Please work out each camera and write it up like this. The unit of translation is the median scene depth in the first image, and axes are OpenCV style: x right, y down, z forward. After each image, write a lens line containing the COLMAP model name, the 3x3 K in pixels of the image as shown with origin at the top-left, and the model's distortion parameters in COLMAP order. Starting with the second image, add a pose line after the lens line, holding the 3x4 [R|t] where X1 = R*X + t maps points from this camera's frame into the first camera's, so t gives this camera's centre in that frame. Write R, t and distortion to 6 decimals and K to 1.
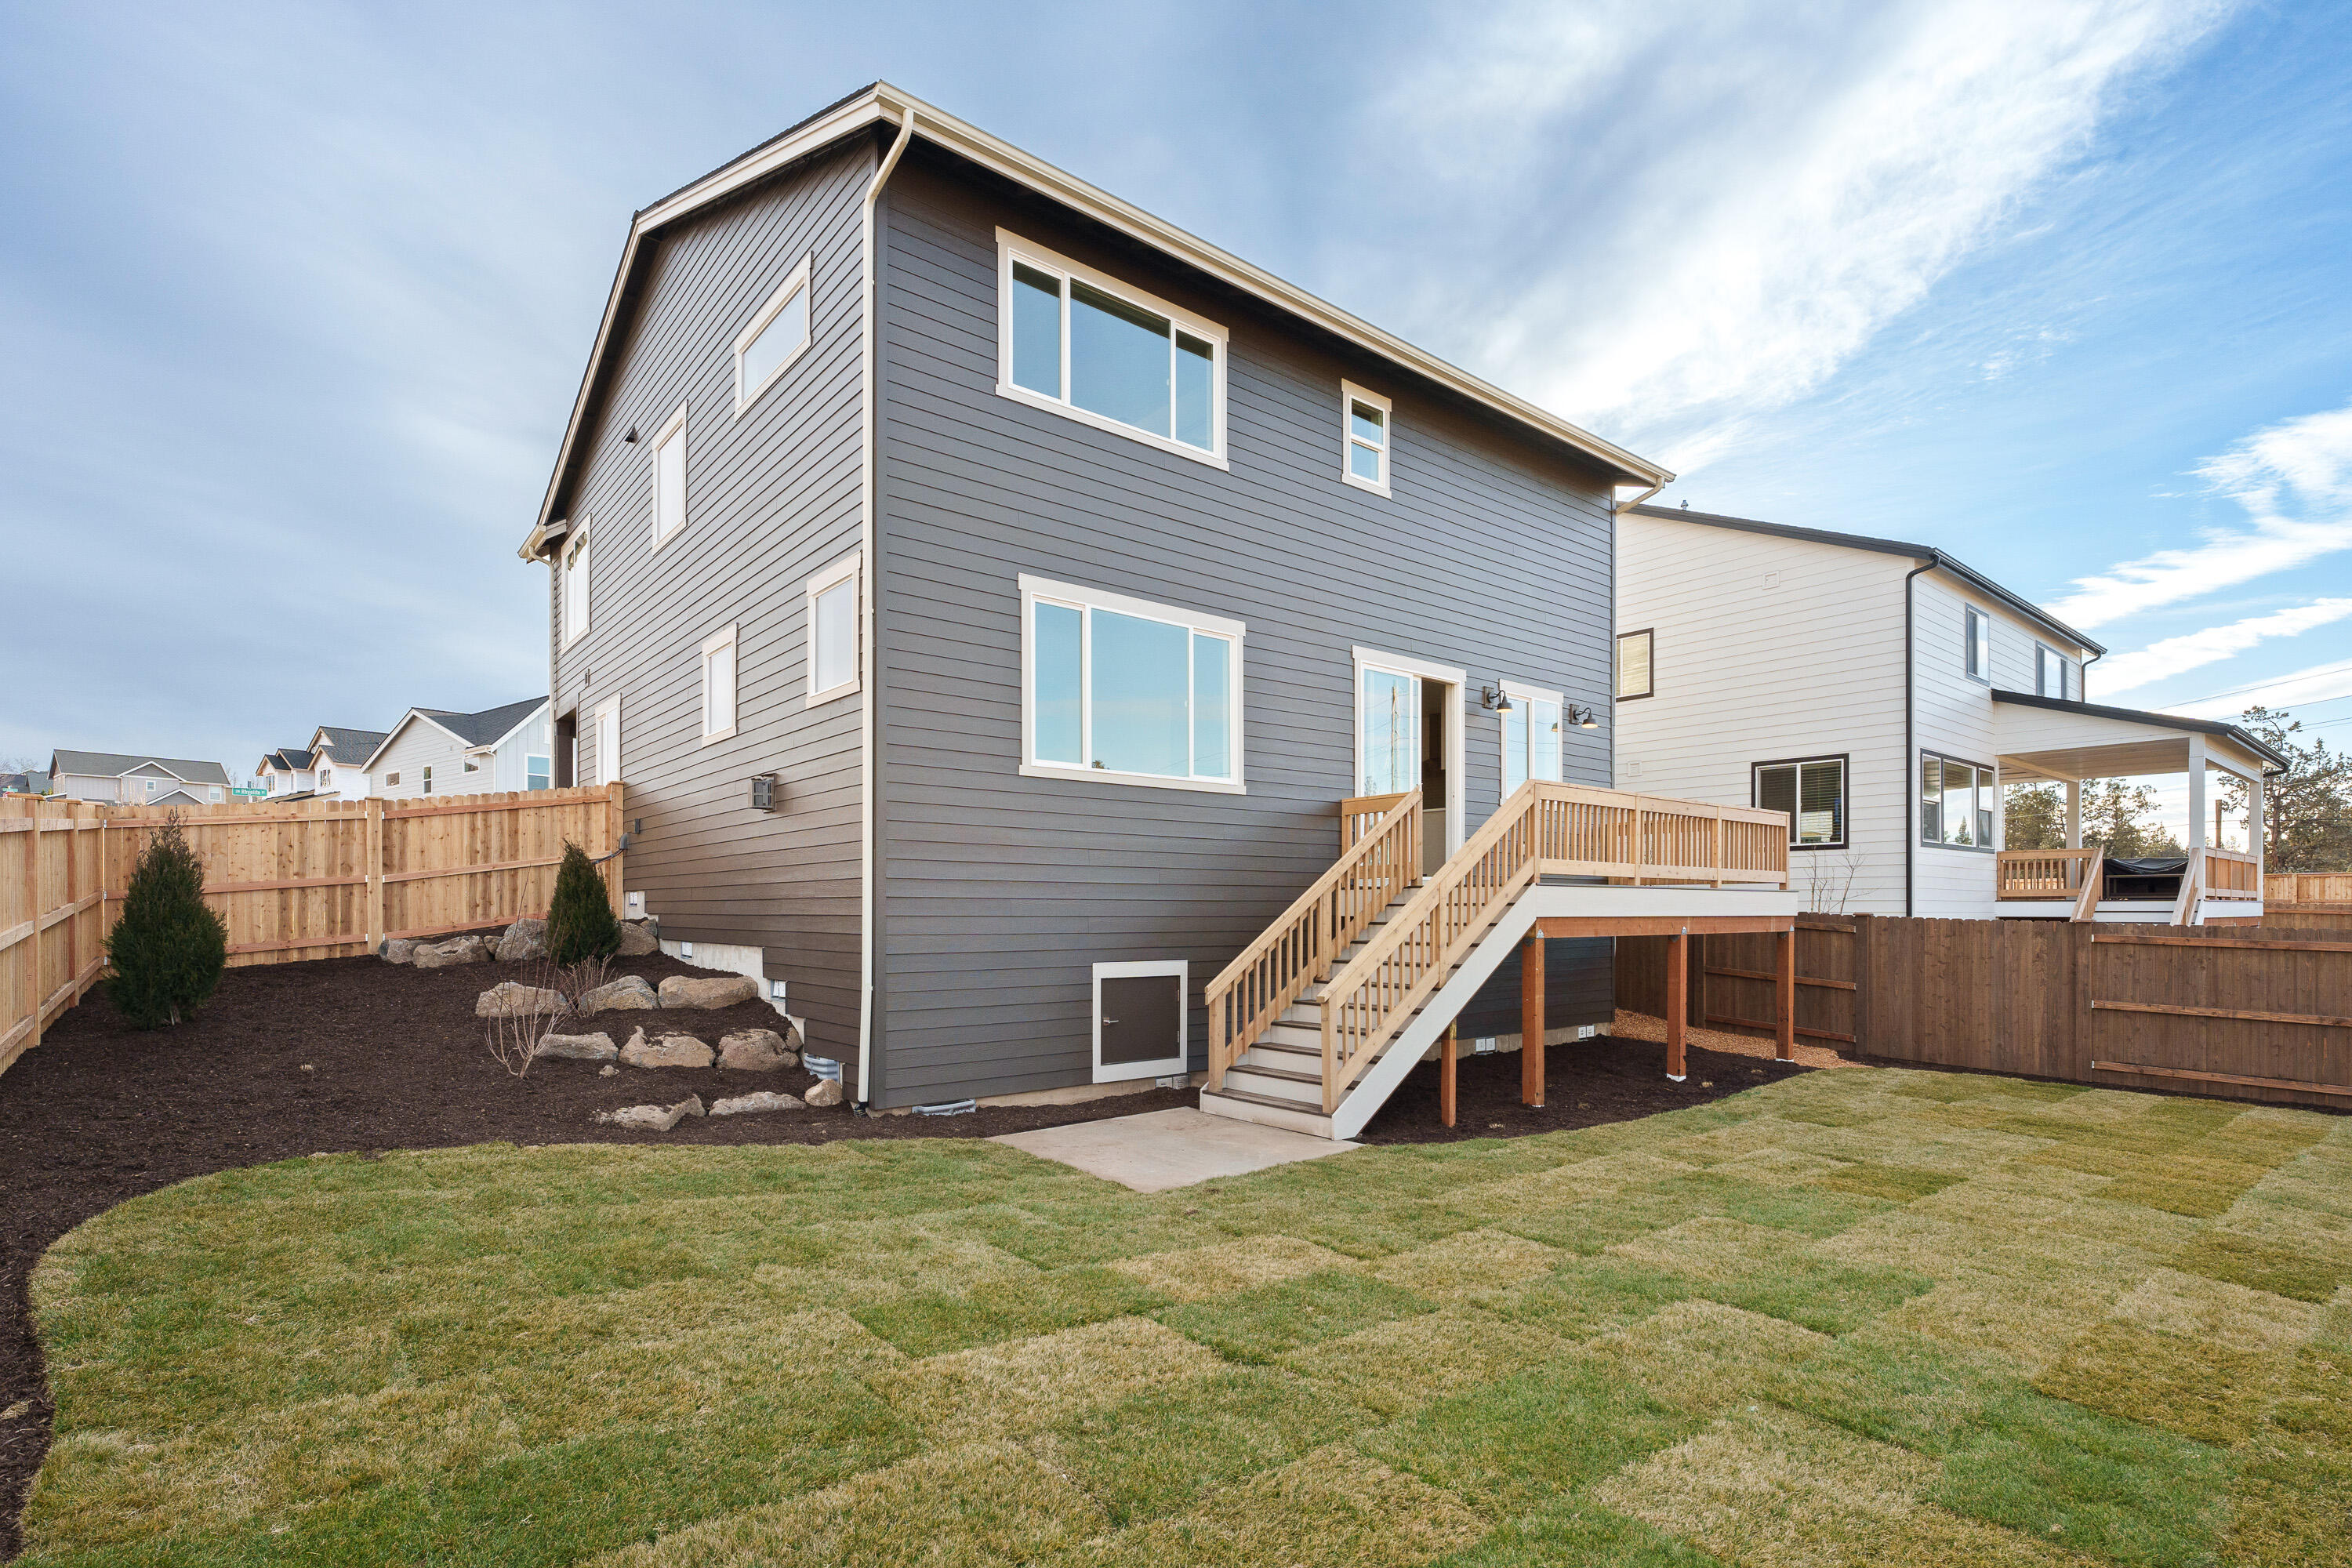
lens RADIAL K [[1106.2, 0, 1166.2], [0, 1106.2, 901.8], [0, 0, 1]] dist [-0.001003, -0.000075]
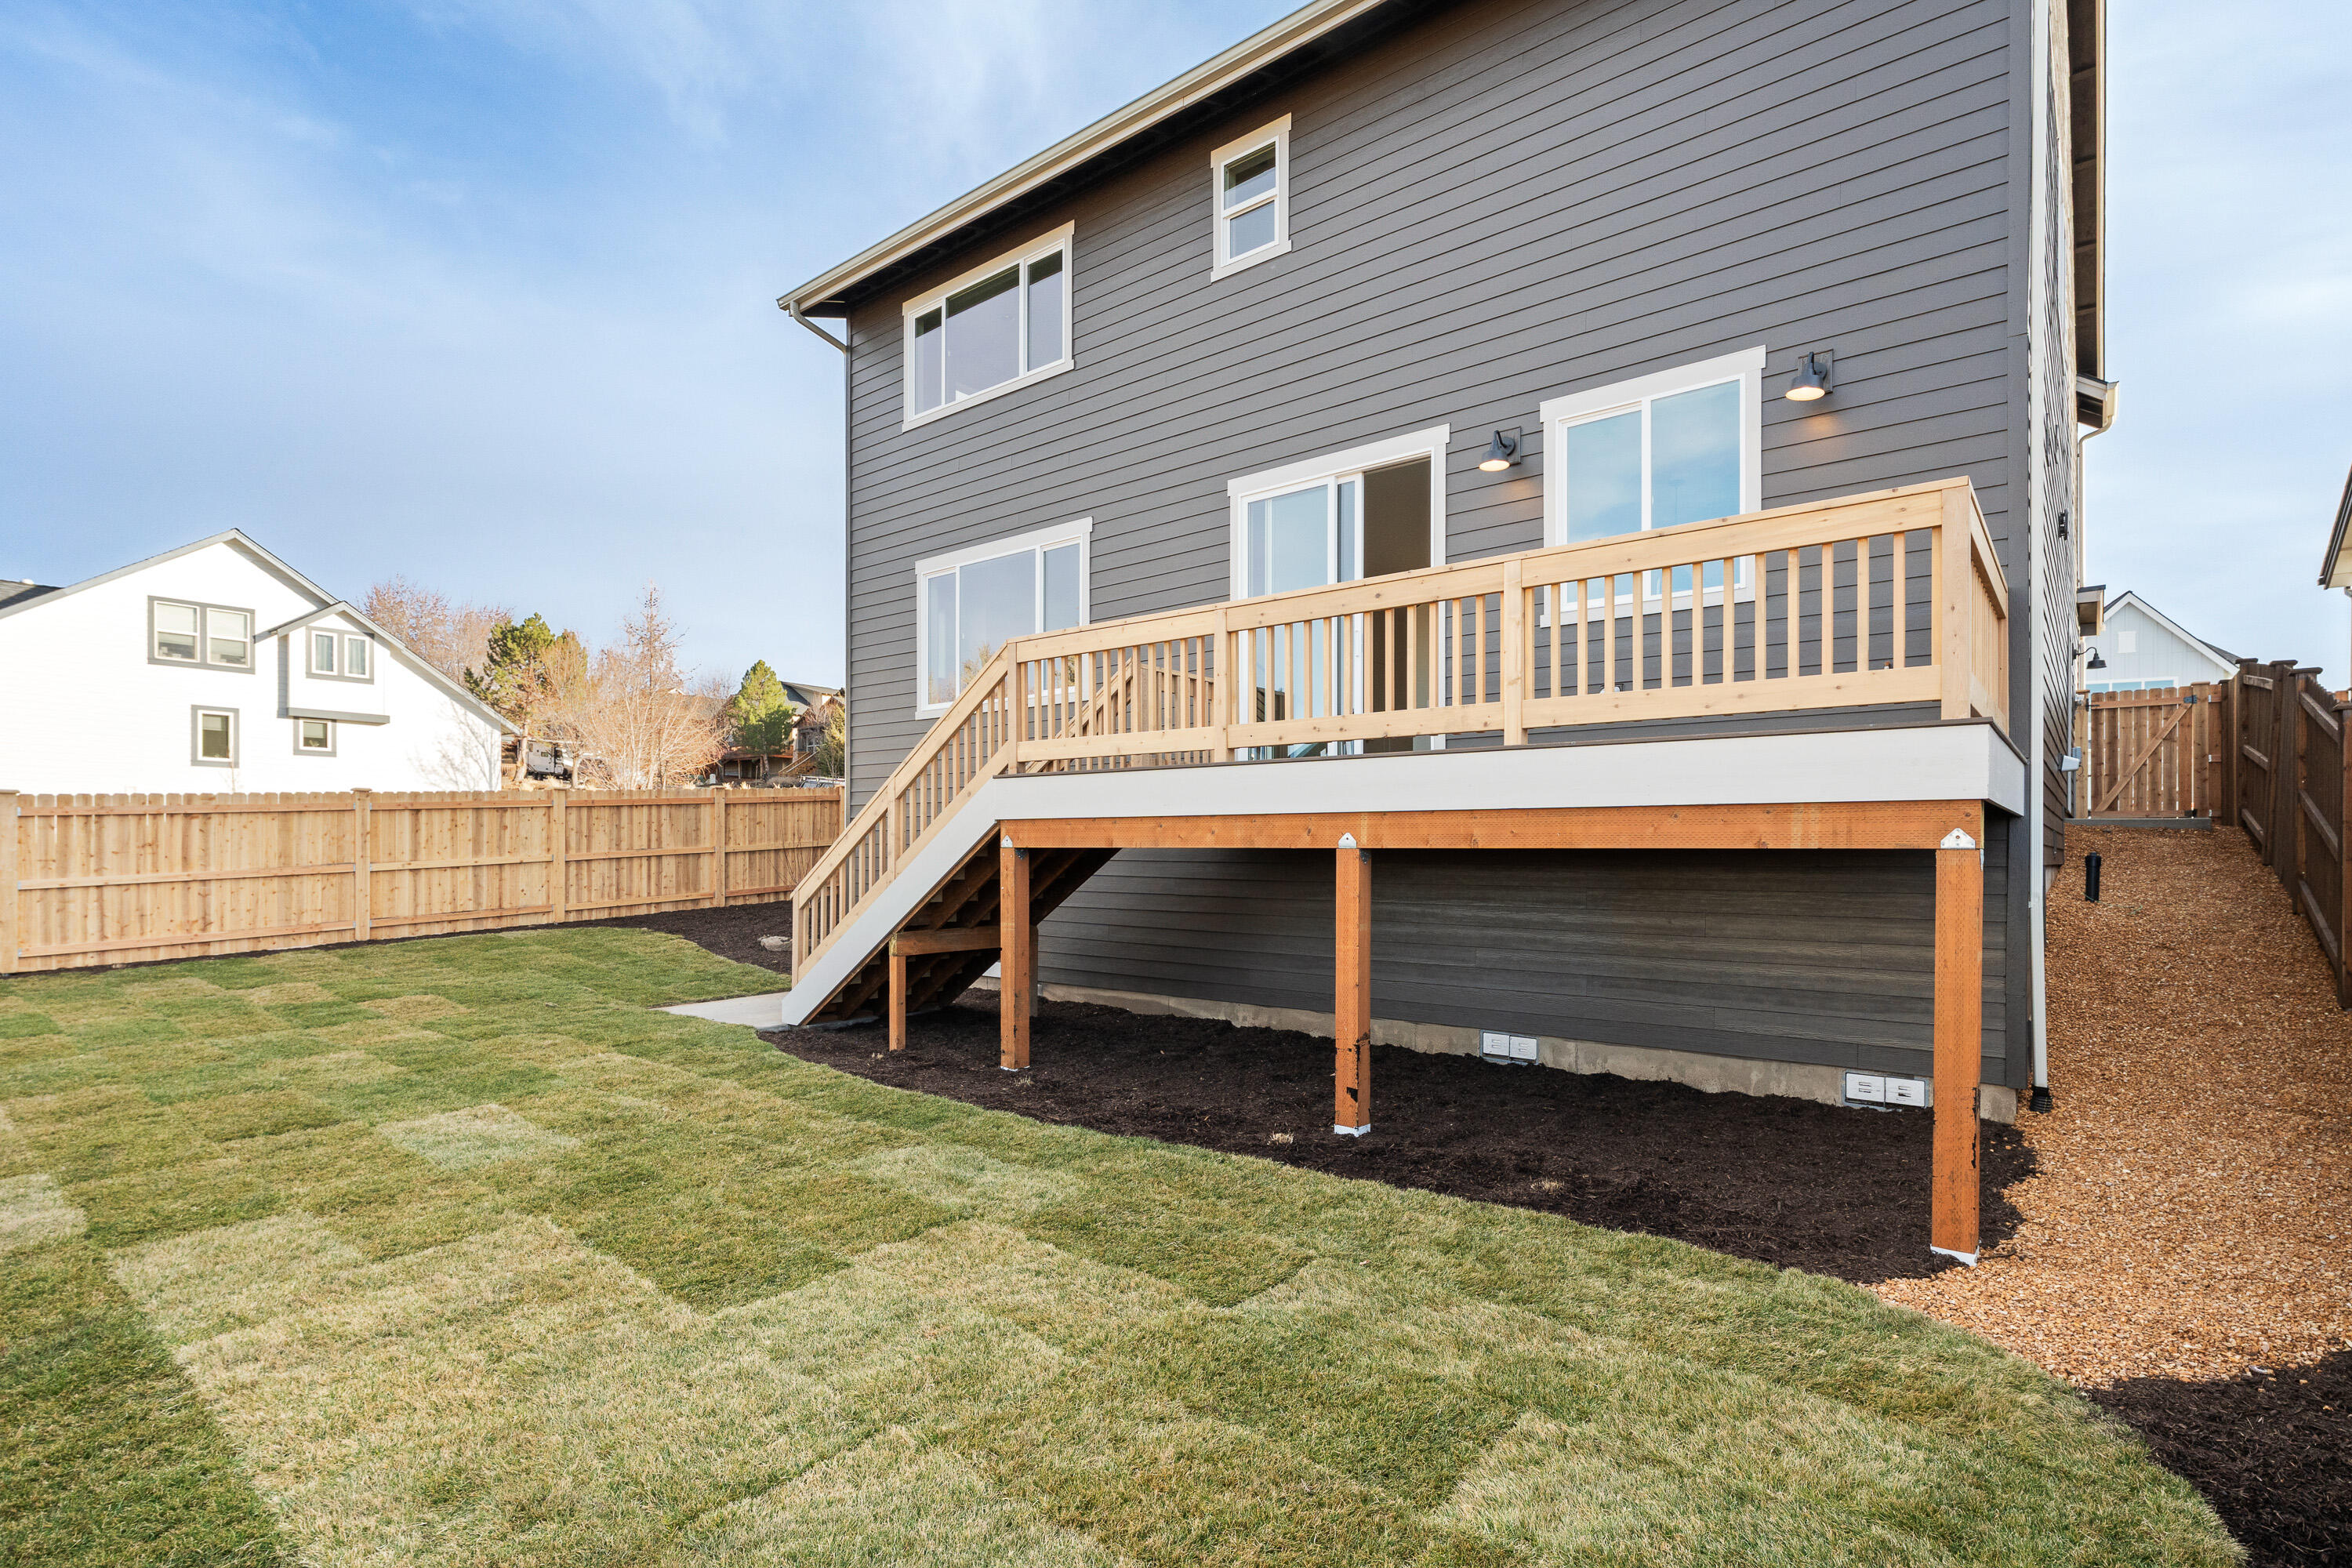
lens RADIAL K [[1106.2, 0, 1167.5], [0, 1106.2, 850.3], [0, 0, 1]] dist [-0.001003, -0.000075]
pose [[0.215096, 0.002987, -0.976588, 1.011901], [0.007830, 0.999958, 0.004783, 0.028859], [0.976561, -0.008676, 0.215064, 0.859252]]
